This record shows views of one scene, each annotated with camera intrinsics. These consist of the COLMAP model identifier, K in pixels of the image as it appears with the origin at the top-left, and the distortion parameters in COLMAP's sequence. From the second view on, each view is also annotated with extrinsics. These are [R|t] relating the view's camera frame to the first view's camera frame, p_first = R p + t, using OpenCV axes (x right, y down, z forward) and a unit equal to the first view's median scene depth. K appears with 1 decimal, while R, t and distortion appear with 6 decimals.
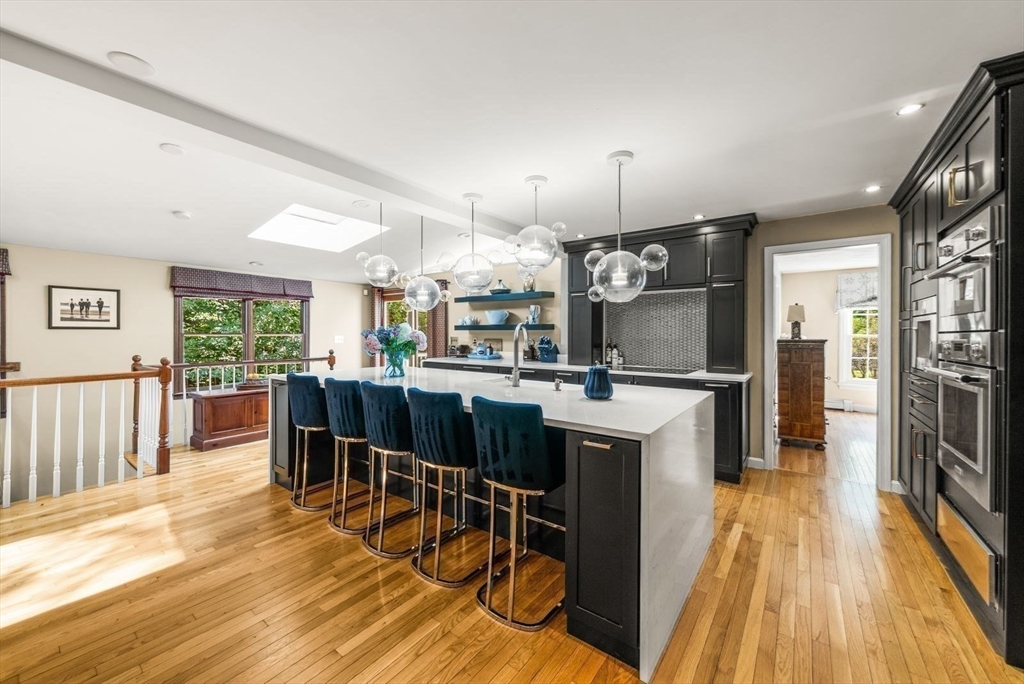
lens RADIAL K [[370.1, 0, 532.5], [0, 370.1, 330.2], [0, 0, 1]] dist [0.002731, -0.000015]
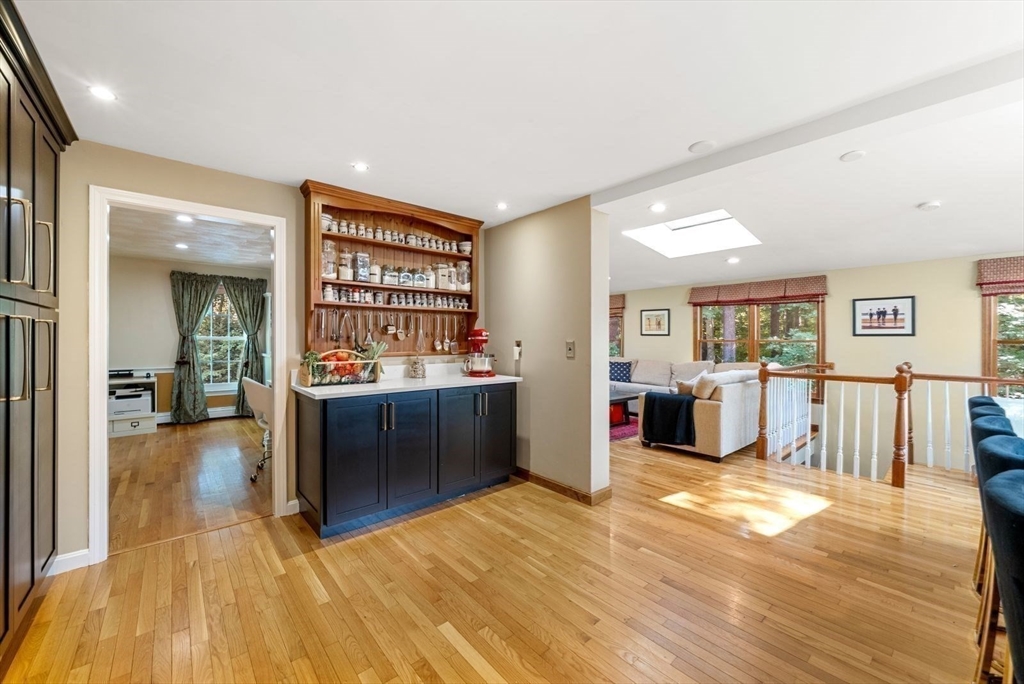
lens RADIAL K [[410.3, 0, 511.0], [0, 410.3, 346.2], [0, 0, 1]] dist [-0.003580, 0.000159]
pose [[-0.220121, 0.016985, -0.975325, 0.201689], [0.003669, 0.999856, 0.016584, 0.003438], [0.975466, 0.000072, -0.220151, 0.215386]]
